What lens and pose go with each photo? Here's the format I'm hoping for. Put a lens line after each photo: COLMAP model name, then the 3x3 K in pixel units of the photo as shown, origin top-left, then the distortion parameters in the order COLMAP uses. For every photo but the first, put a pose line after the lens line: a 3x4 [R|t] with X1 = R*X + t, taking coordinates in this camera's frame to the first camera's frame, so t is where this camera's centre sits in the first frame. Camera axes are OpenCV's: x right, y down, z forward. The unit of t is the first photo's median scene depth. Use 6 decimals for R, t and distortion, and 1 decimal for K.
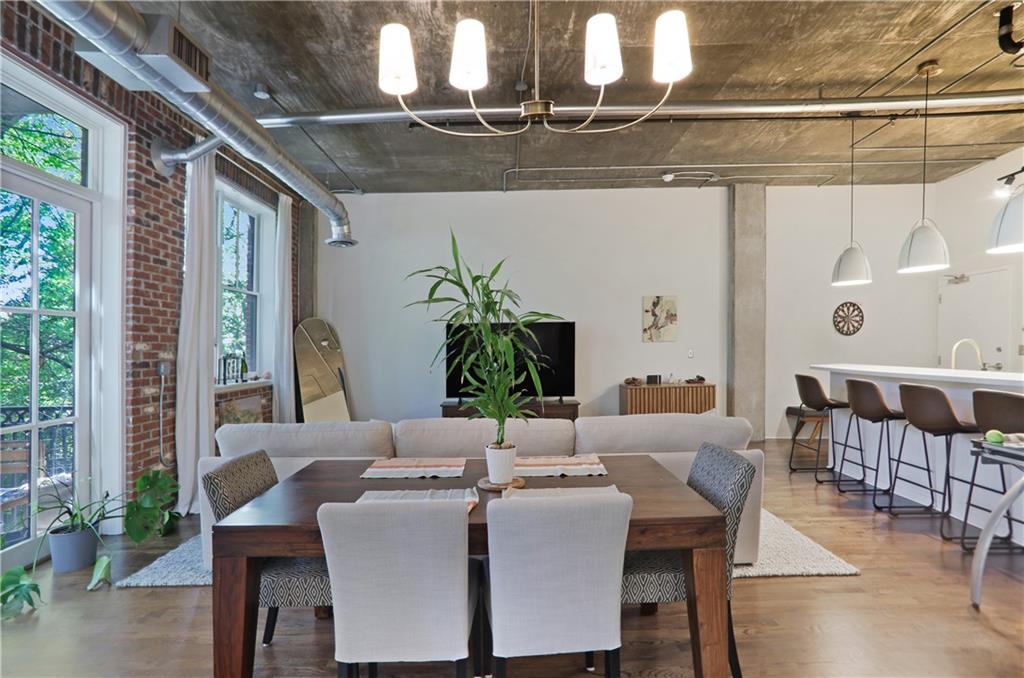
lens RADIAL K [[500.9, 0, 501.4], [0, 500.9, 347.2], [0, 0, 1]] dist [-0.052504, 0.013528]
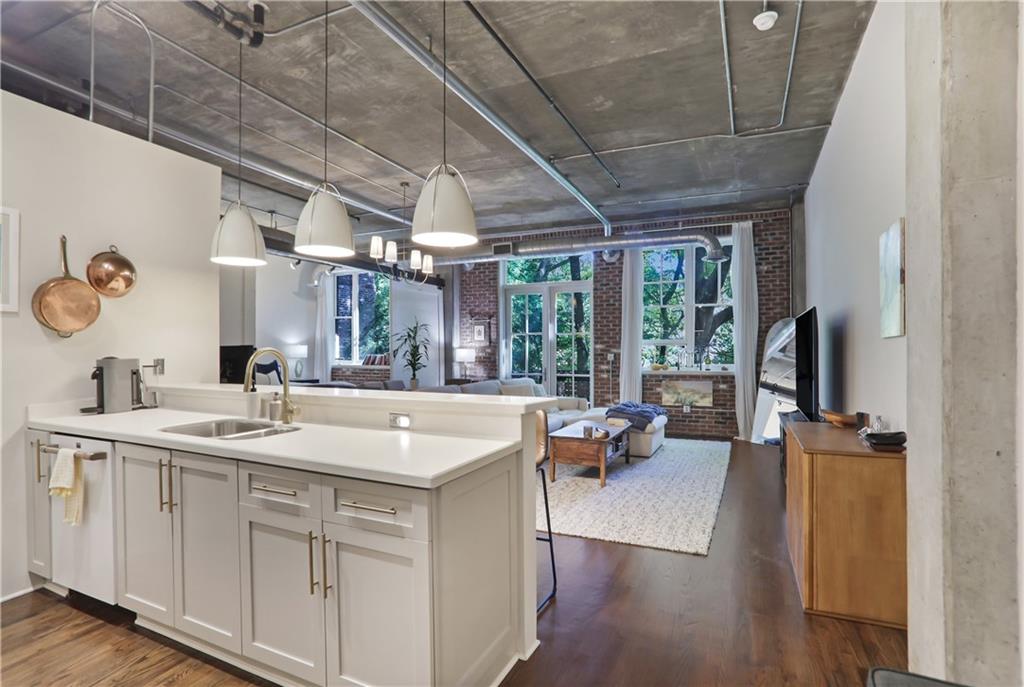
lens RADIAL K [[499.5, 0, 538.0], [0, 499.5, 338.0], [0, 0, 1]] dist [-0.036706, 0.016481]
pose [[-0.367558, -0.005907, -0.929982, 1.031026], [0.008519, 0.999916, -0.009718, -0.013551], [0.929962, -0.011495, -0.367477, 1.126128]]
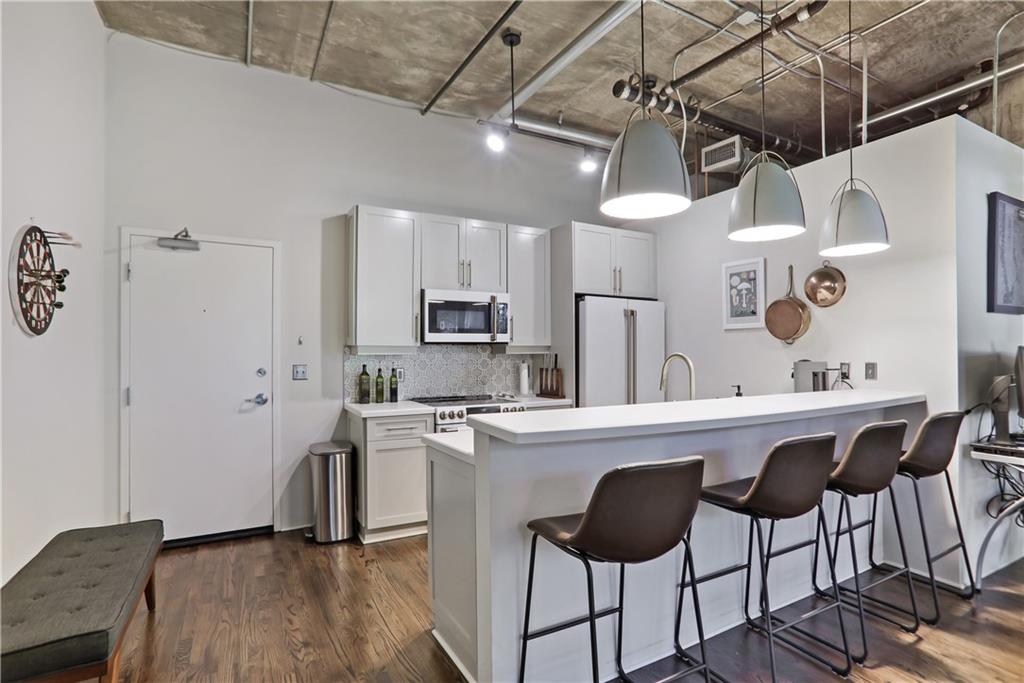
lens RADIAL K [[498.5, 0, 521.3], [0, 498.5, 342.3], [0, 0, 1]] dist [-0.043332, 0.017330]
pose [[-0.521689, 0.037377, 0.852316, 0.370021], [0.011480, 0.999257, -0.036794, -0.005637], [-0.853058, -0.009410, -0.521731, 1.130036]]
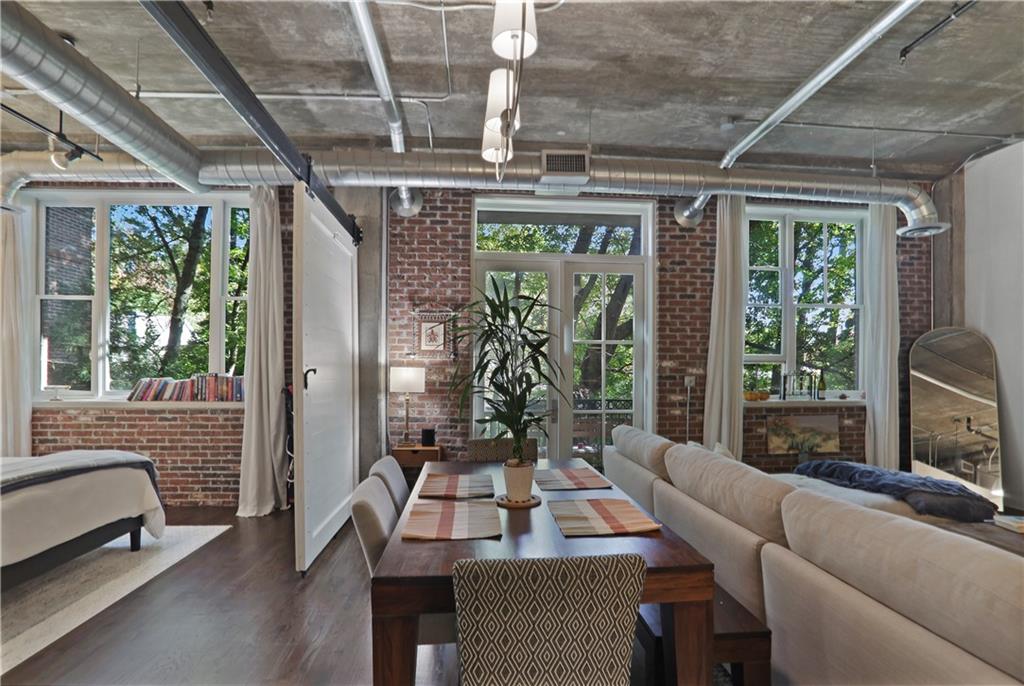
lens RADIAL K [[471.6, 0, 521.5], [0, 471.6, 367.1], [0, 0, 1]] dist [-0.034199, 0.008844]
pose [[0.128953, 0.014767, -0.991541, 0.340895], [-0.002382, 0.999891, 0.014581, -0.006709], [0.991648, 0.000482, 0.128974, 0.317359]]
